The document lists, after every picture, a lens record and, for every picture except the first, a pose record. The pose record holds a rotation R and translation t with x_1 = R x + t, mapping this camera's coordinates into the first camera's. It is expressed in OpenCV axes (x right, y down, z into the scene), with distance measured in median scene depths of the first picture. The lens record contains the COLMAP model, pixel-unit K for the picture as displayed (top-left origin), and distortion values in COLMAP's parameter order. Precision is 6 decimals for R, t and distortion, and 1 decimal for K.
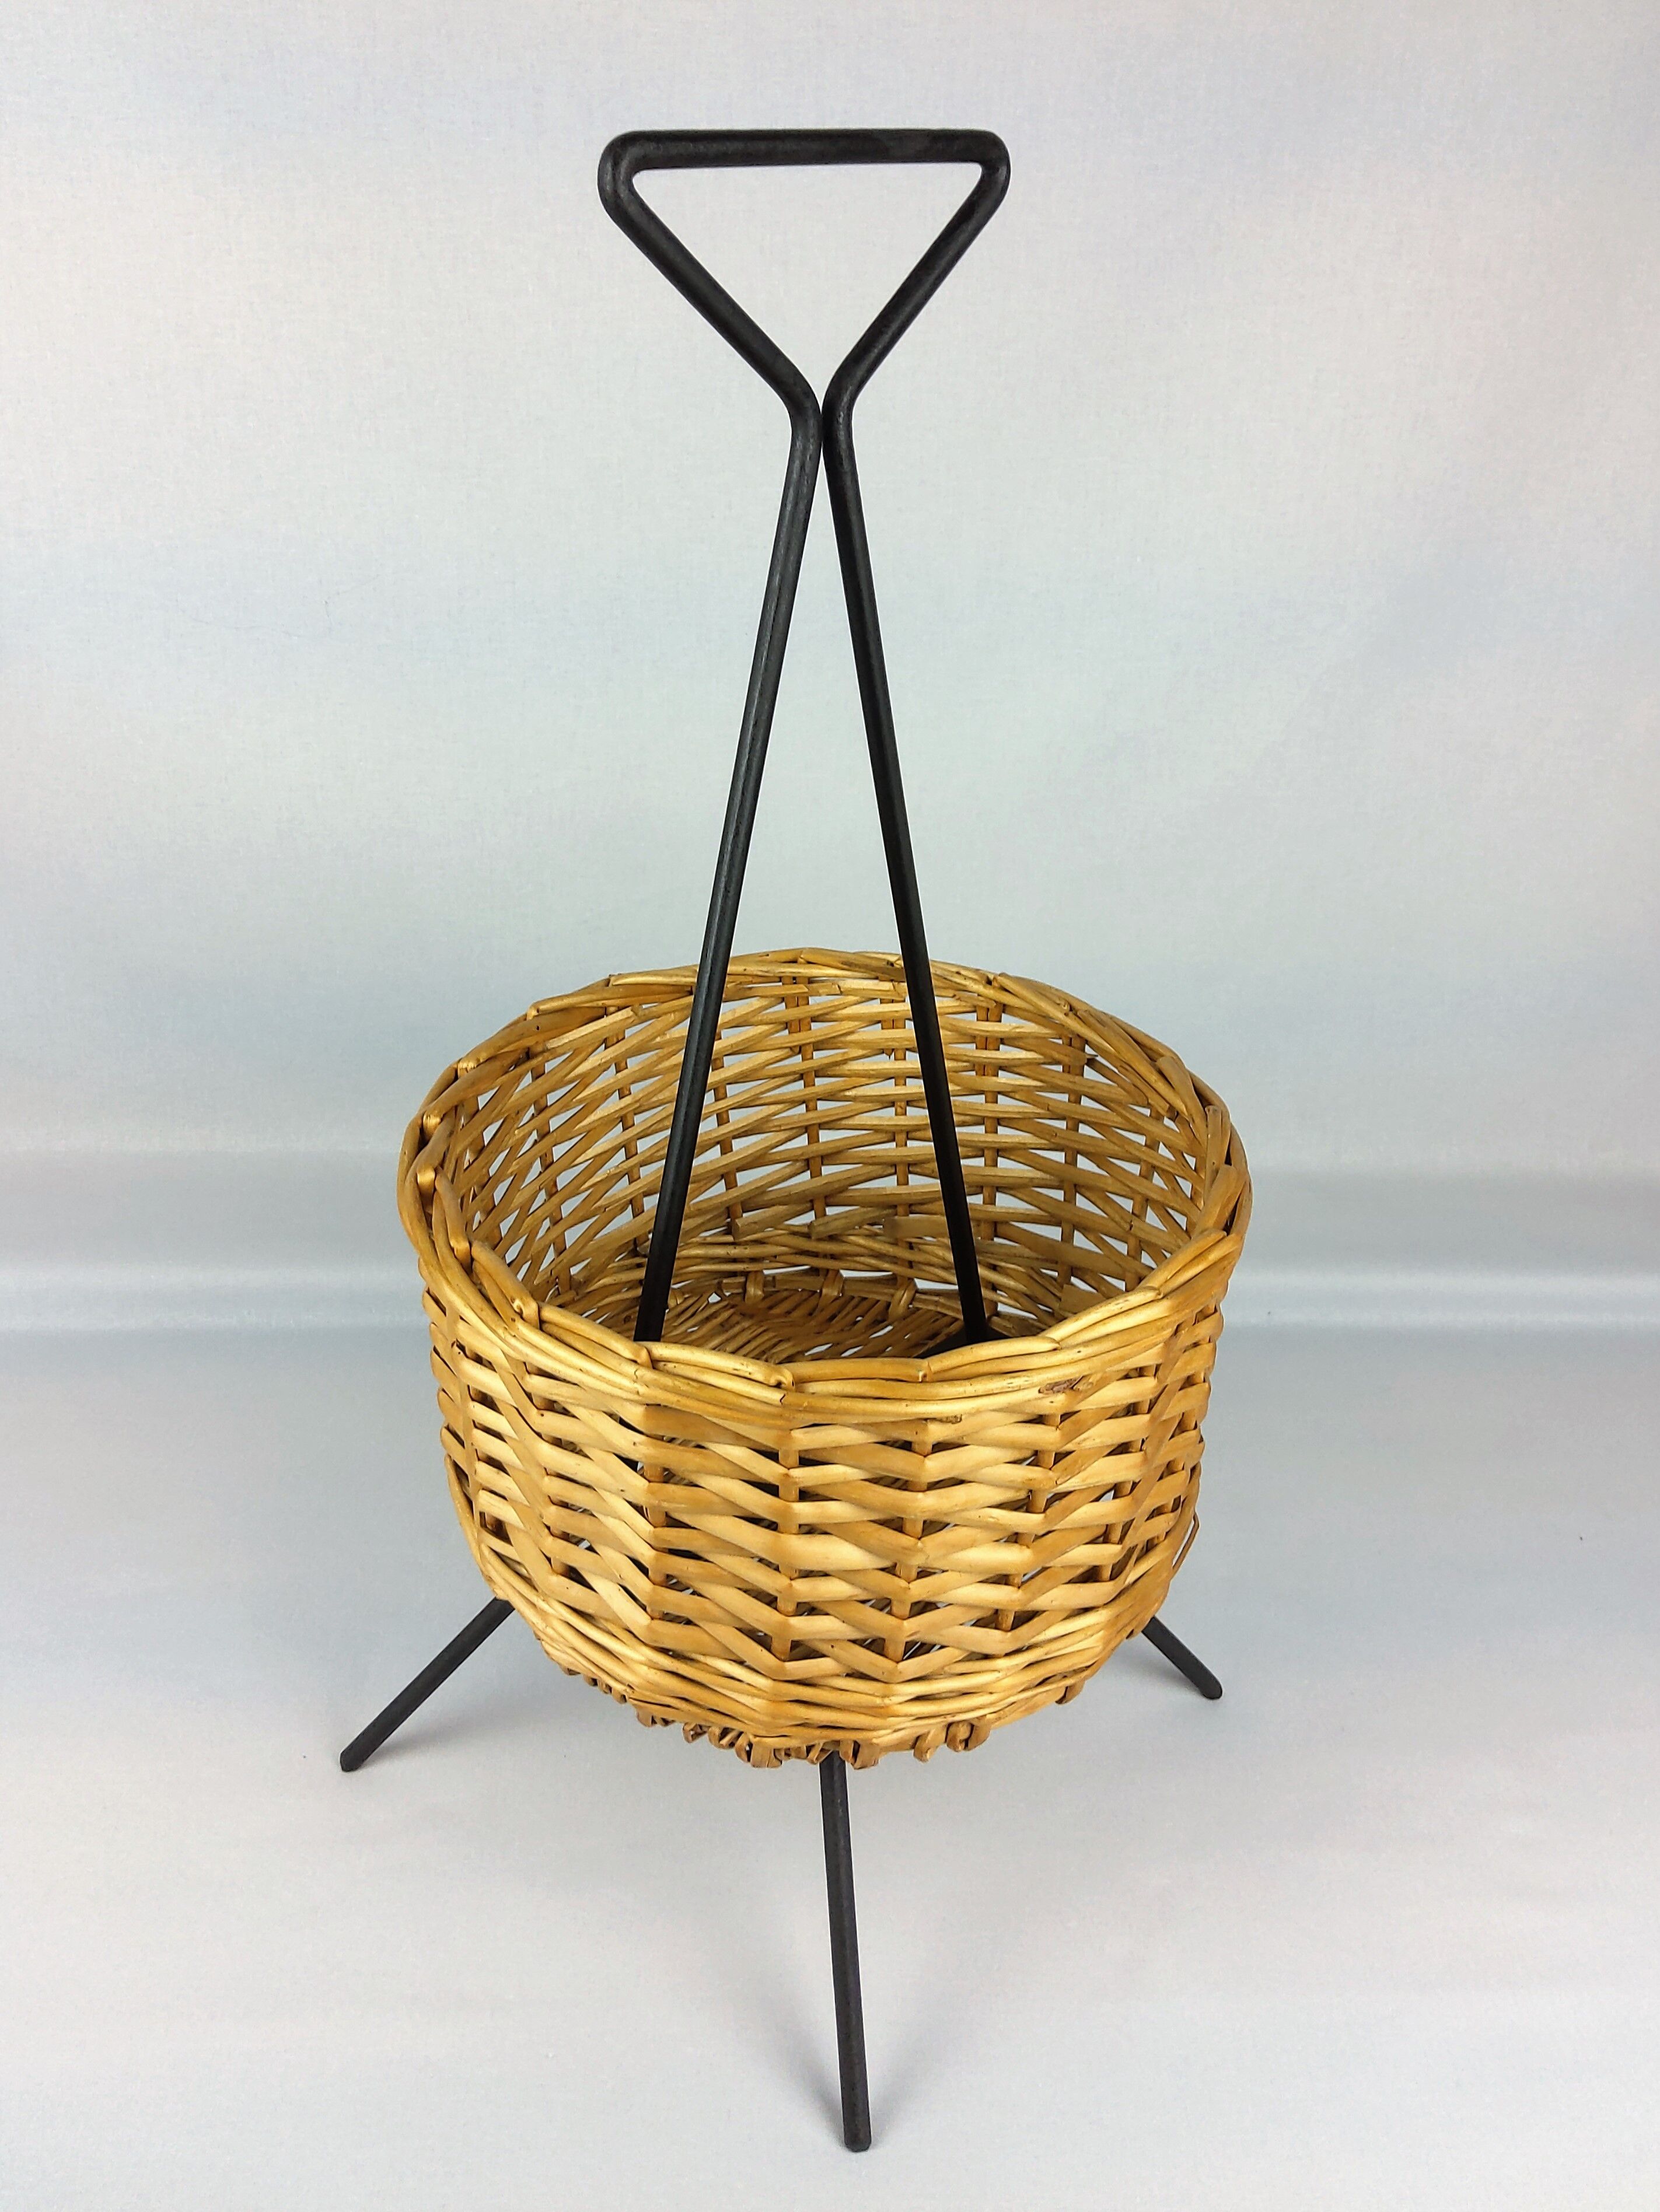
lens RADIAL K [[1693.4, 0, 779.8], [0, 1693.4, 1100.9], [0, 0, 1]] dist [-0.002750, -0.034265]
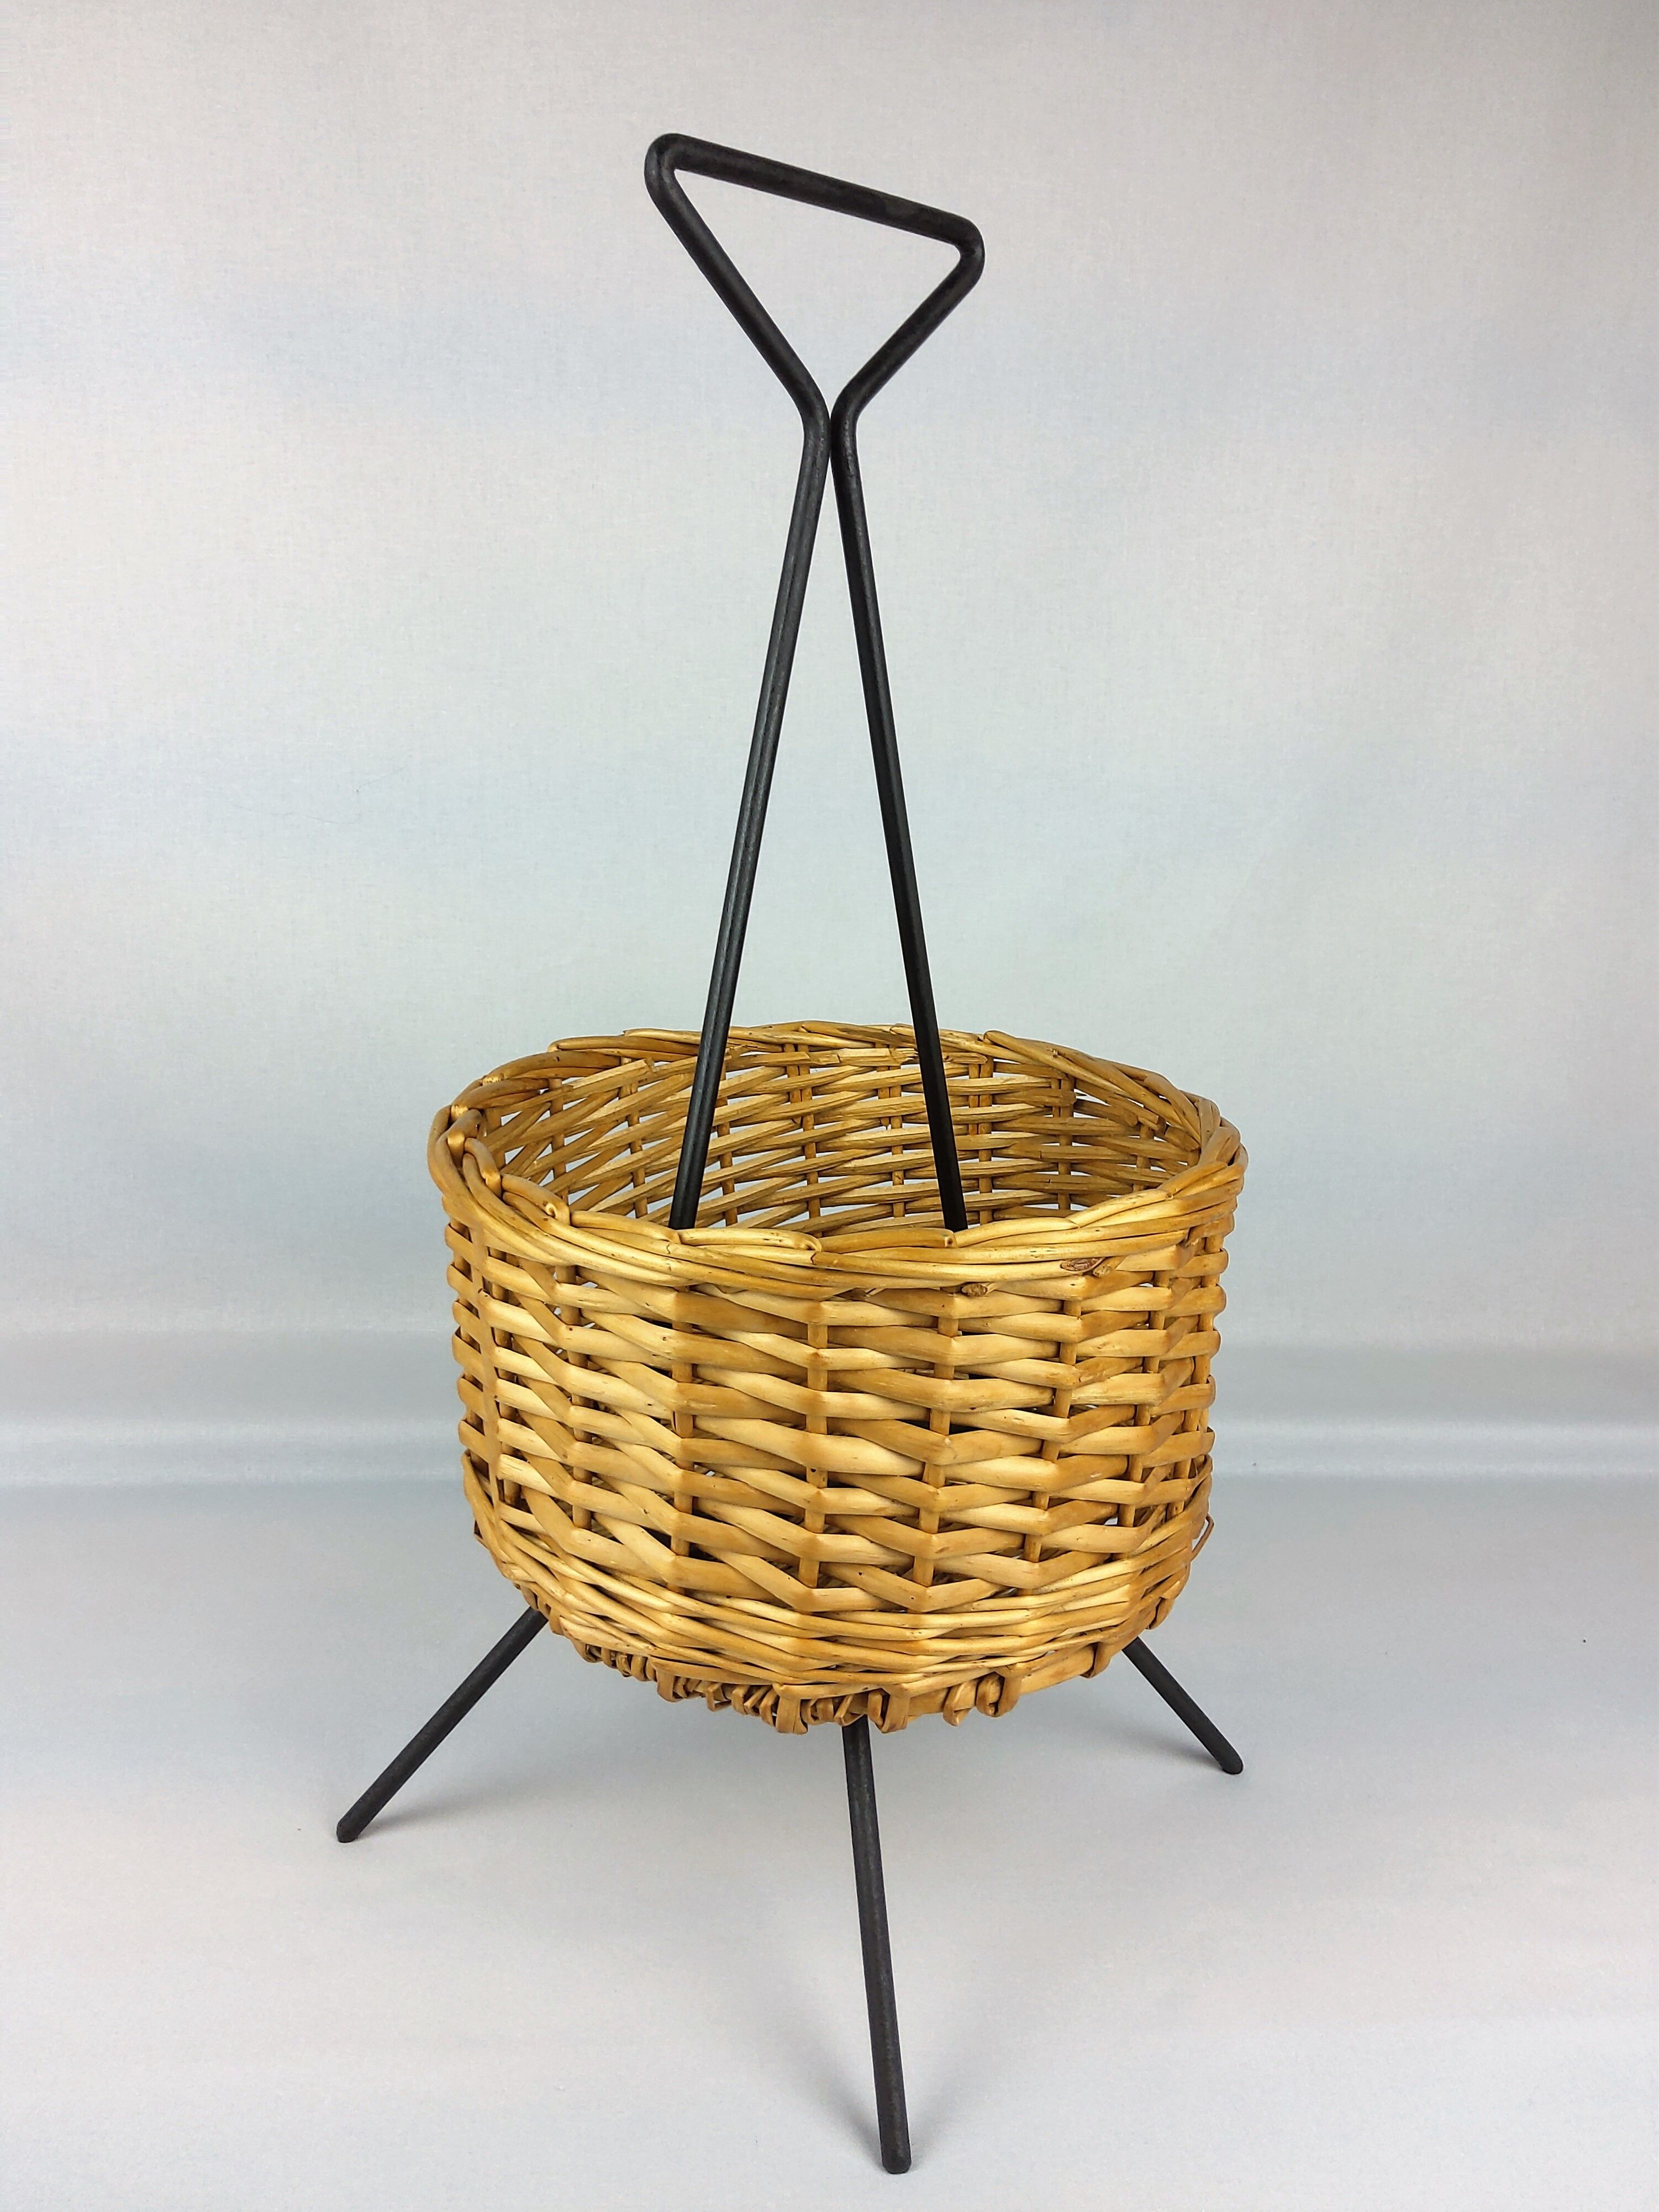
lens RADIAL K [[1598.5, 0, 796.9], [0, 1598.5, 1009.6], [0, 0, 1]] dist [-0.003289, -0.025487]
pose [[0.999681, -0.009090, 0.023556, -0.019009], [0.013797, 0.978006, -0.208119, 0.148934], [-0.021146, 0.208378, 0.977820, 0.017470]]
